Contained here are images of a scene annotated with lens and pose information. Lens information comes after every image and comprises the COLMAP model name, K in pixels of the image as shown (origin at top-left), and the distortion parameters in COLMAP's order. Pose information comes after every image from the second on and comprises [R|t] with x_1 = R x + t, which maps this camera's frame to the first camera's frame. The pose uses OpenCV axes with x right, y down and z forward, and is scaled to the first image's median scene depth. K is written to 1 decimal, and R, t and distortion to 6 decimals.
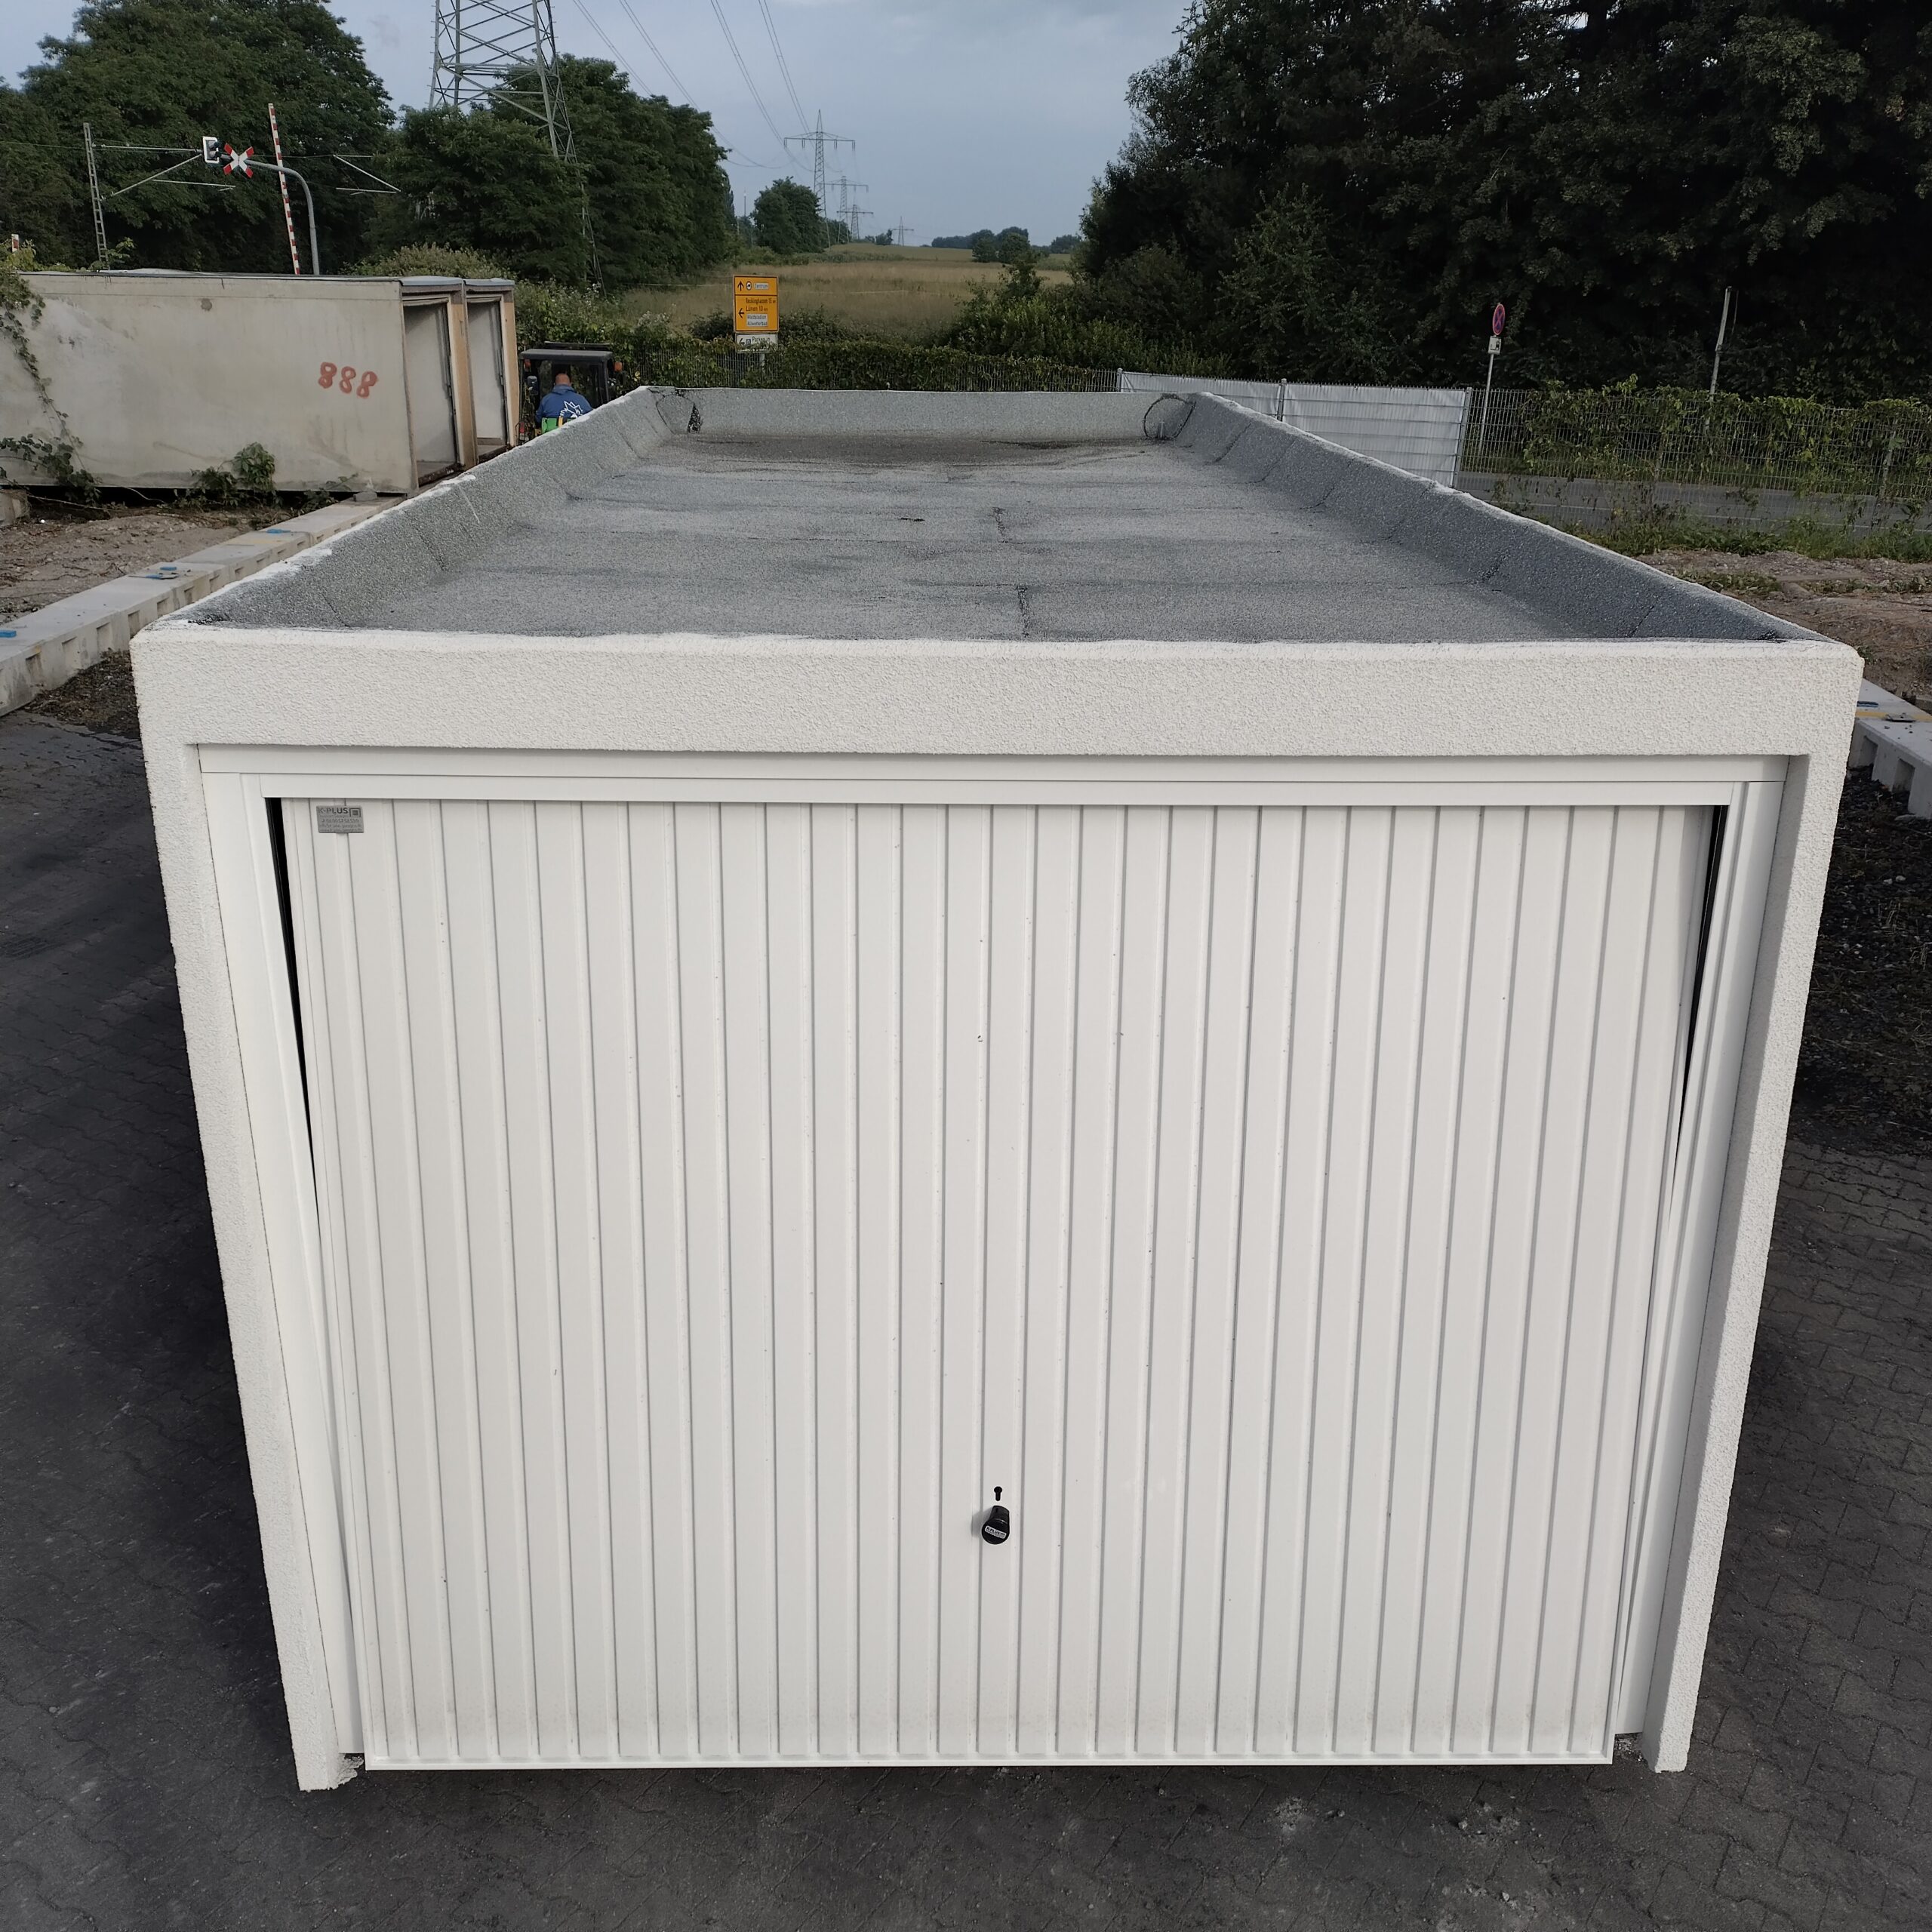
lens RADIAL K [[1877.9, 0, 966.2], [0, 1877.9, 997.2], [0, 0, 1]] dist [-0.007103, 0.016989]
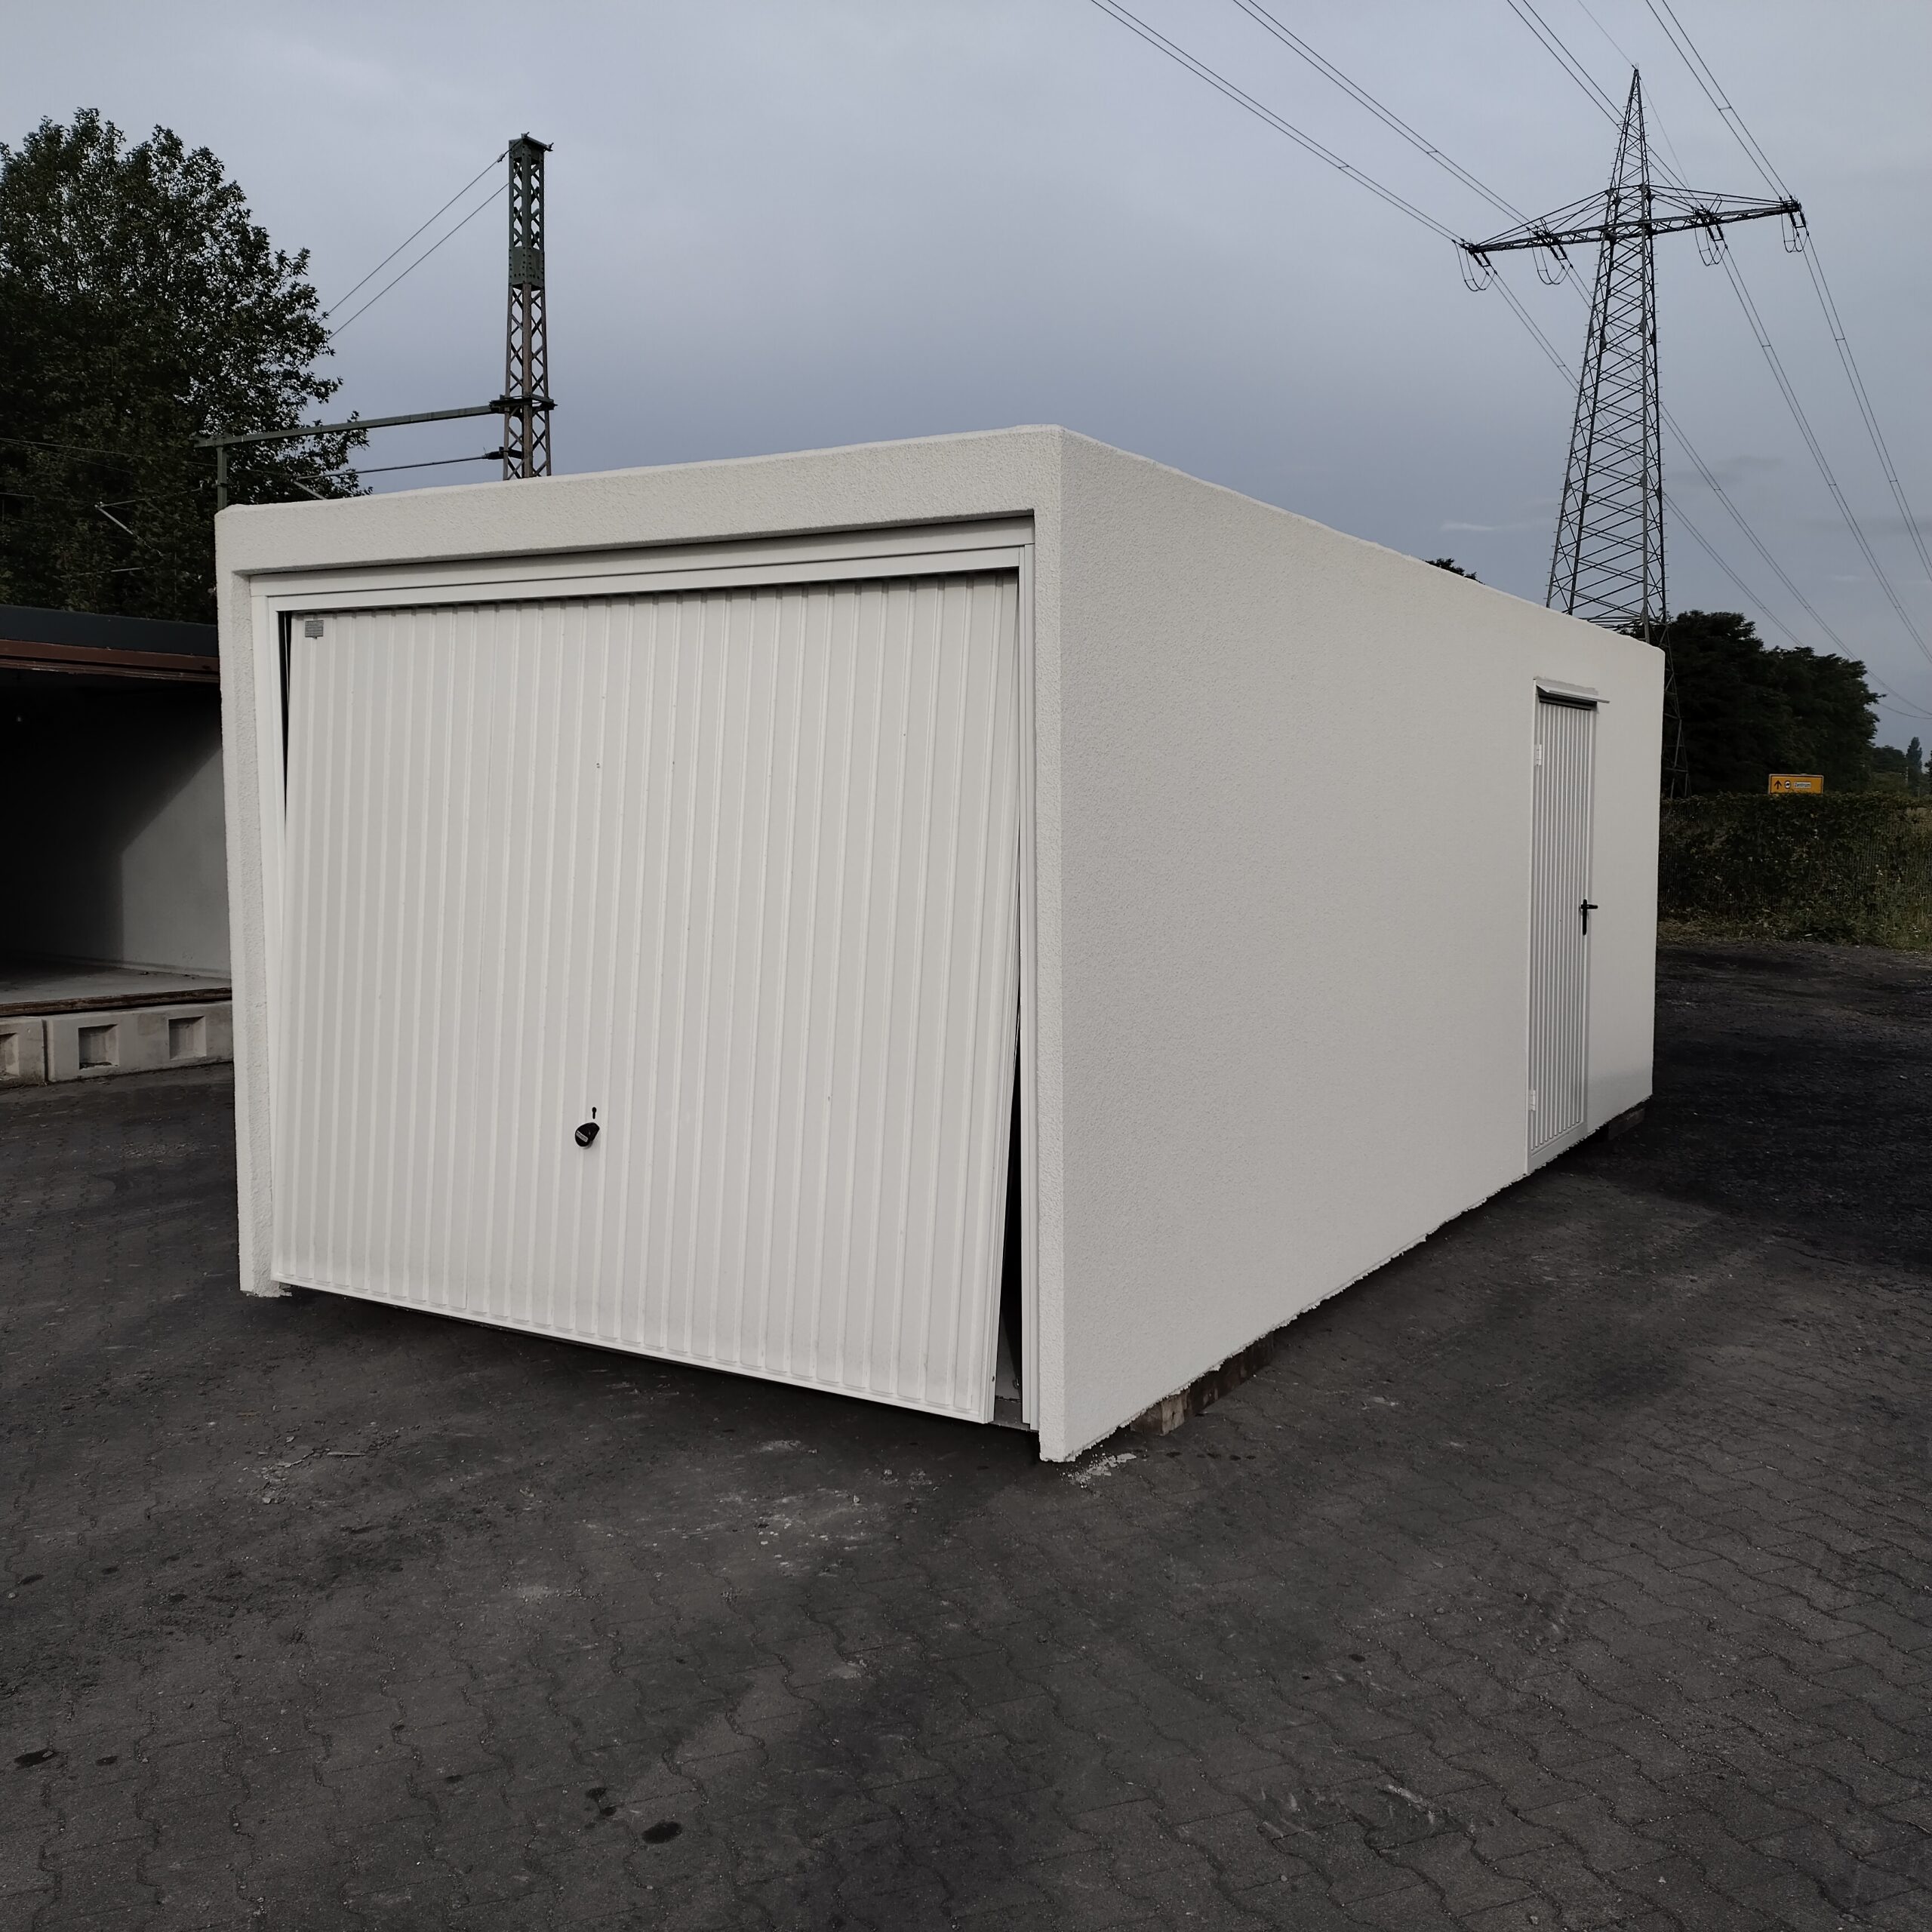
lens RADIAL K [[1865.6, 0, 966.0], [0, 1865.6, 966.0], [0, 0, 1]] dist [0.089635, -0.152594]
pose [[0.838604, 0.037832, -0.543426, 0.896752], [-0.193545, 0.953189, -0.232316, 0.390337], [0.509199, 0.299998, 0.806671, -0.006663]]
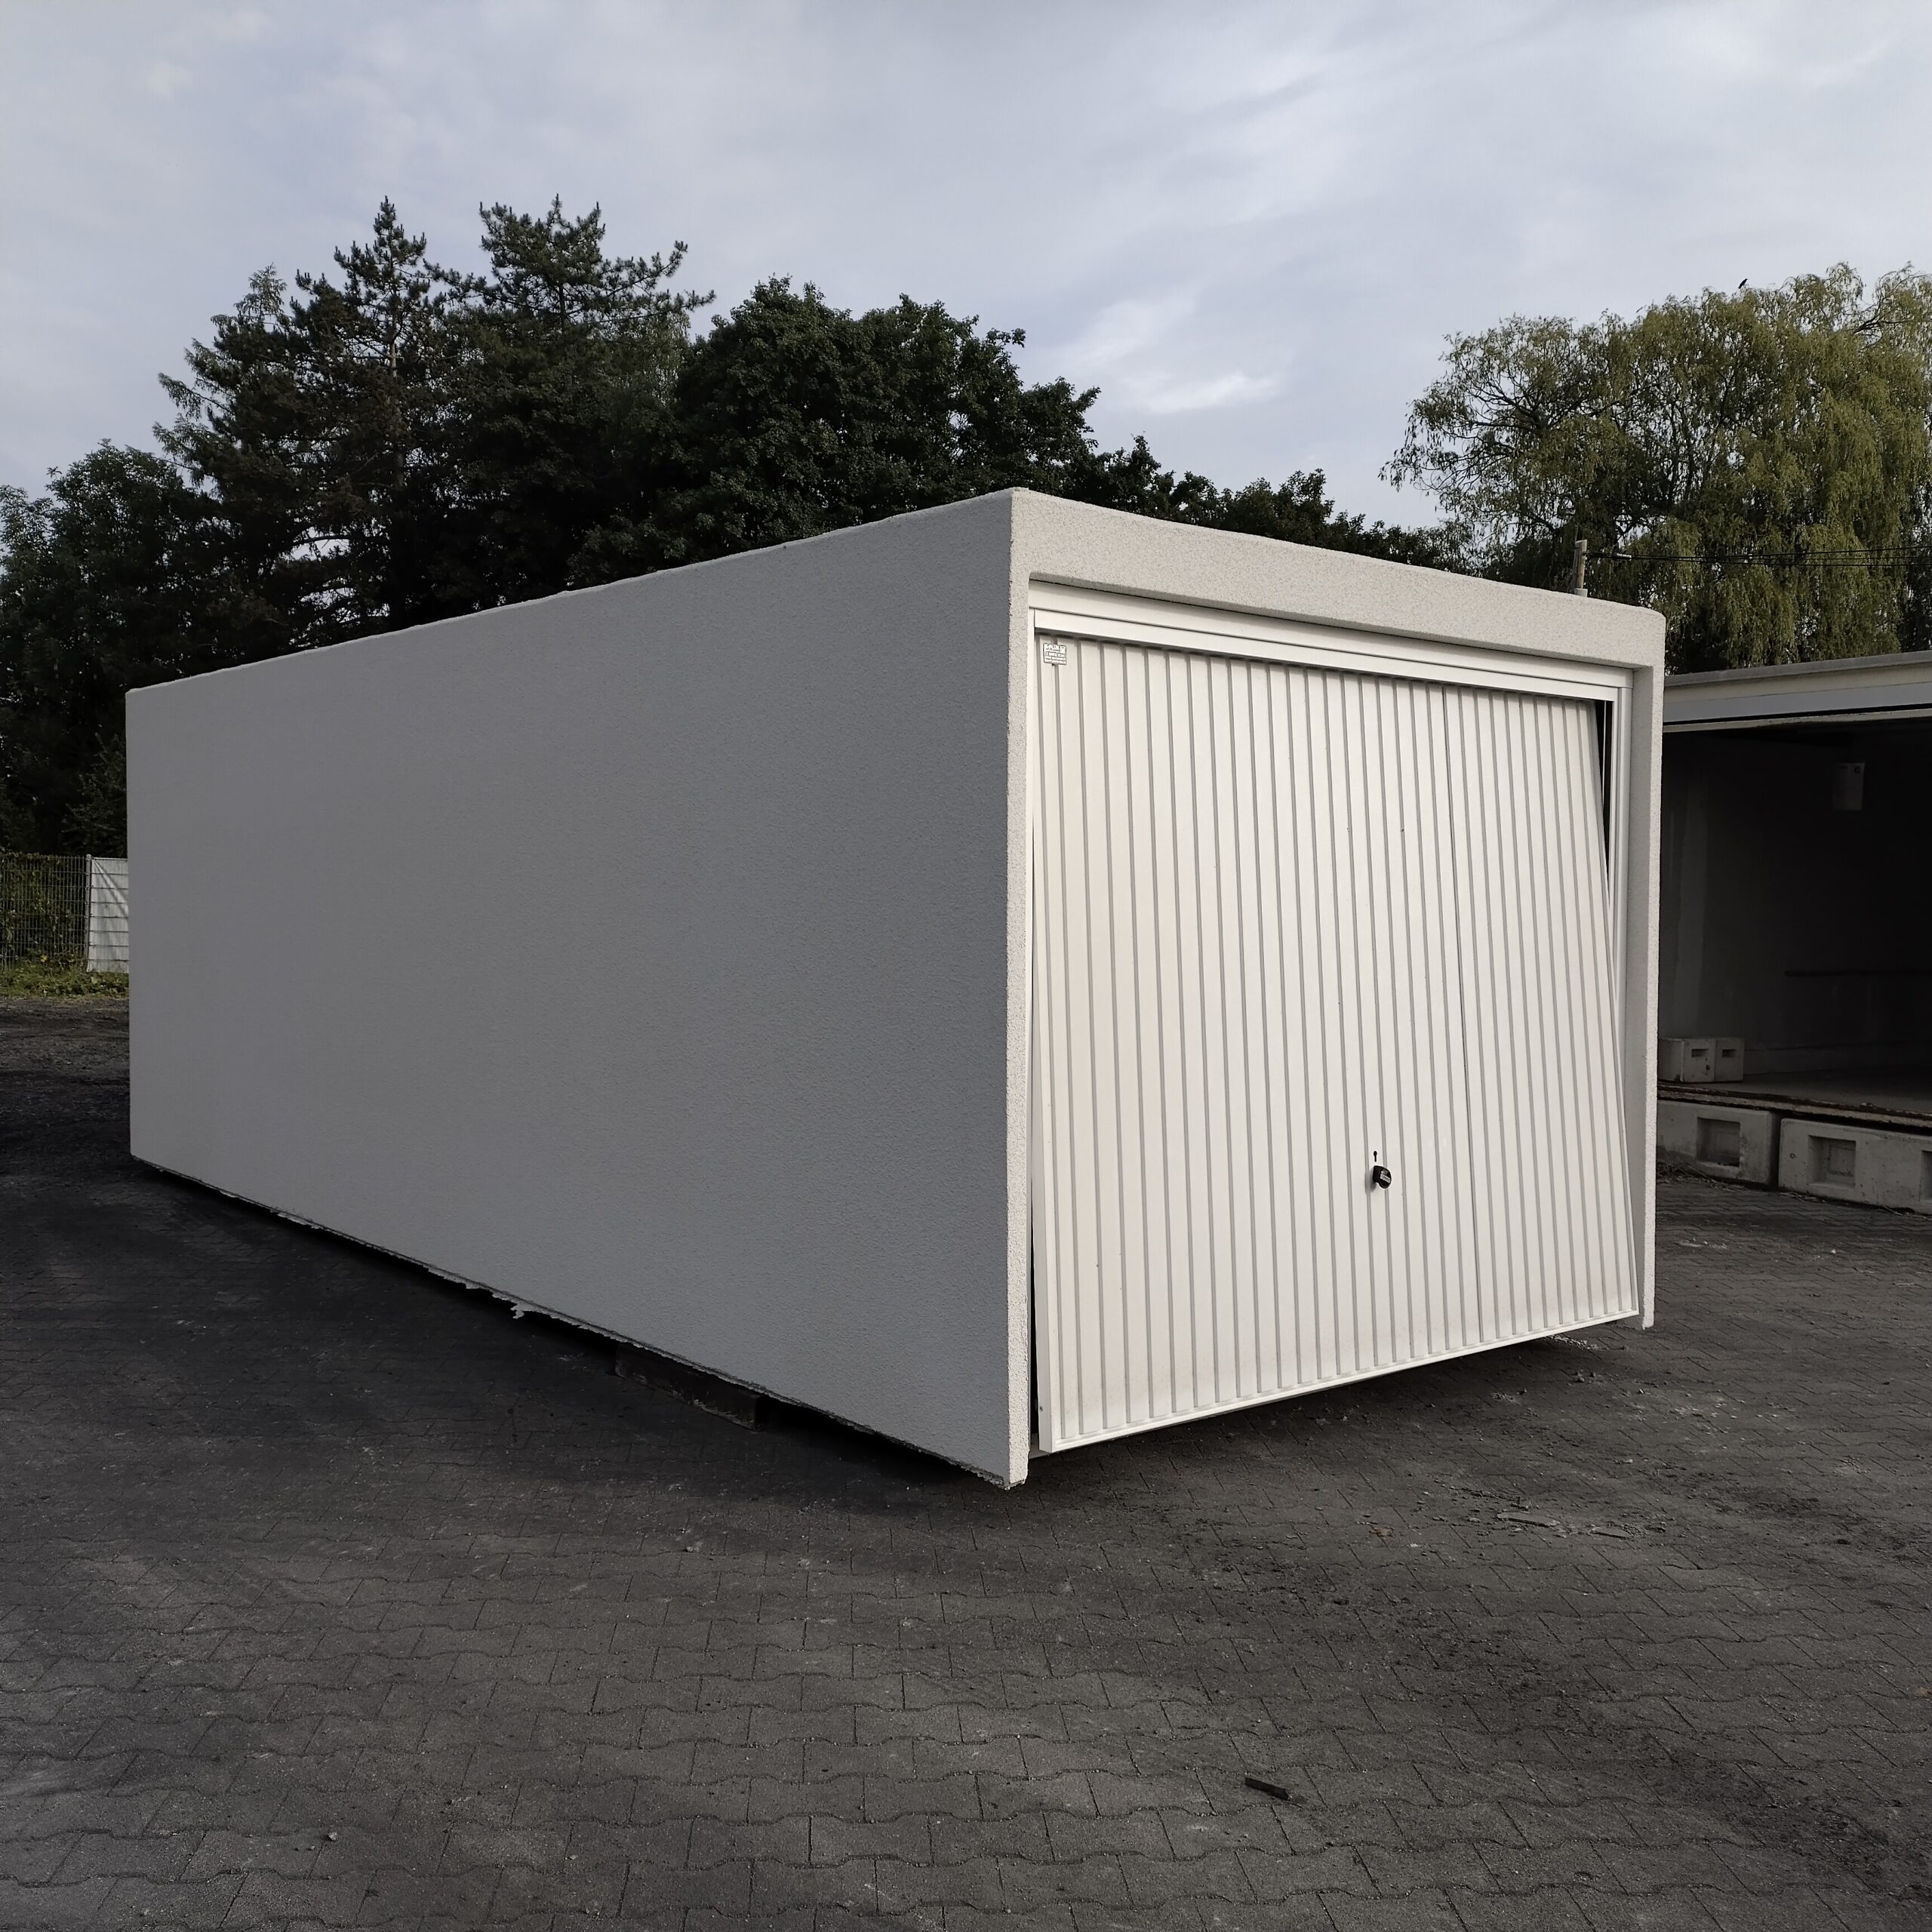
lens RADIAL K [[1844.0, 0, 956.5], [0, 1844.0, 1005.8], [0, 0, 1]] dist [0.095109, -0.160305]
pose [[0.795665, -0.041505, 0.604313, -1.016909], [0.214828, 0.952135, -0.217458, 0.360382], [-0.566361, 0.302847, 0.766497, 0.027760]]
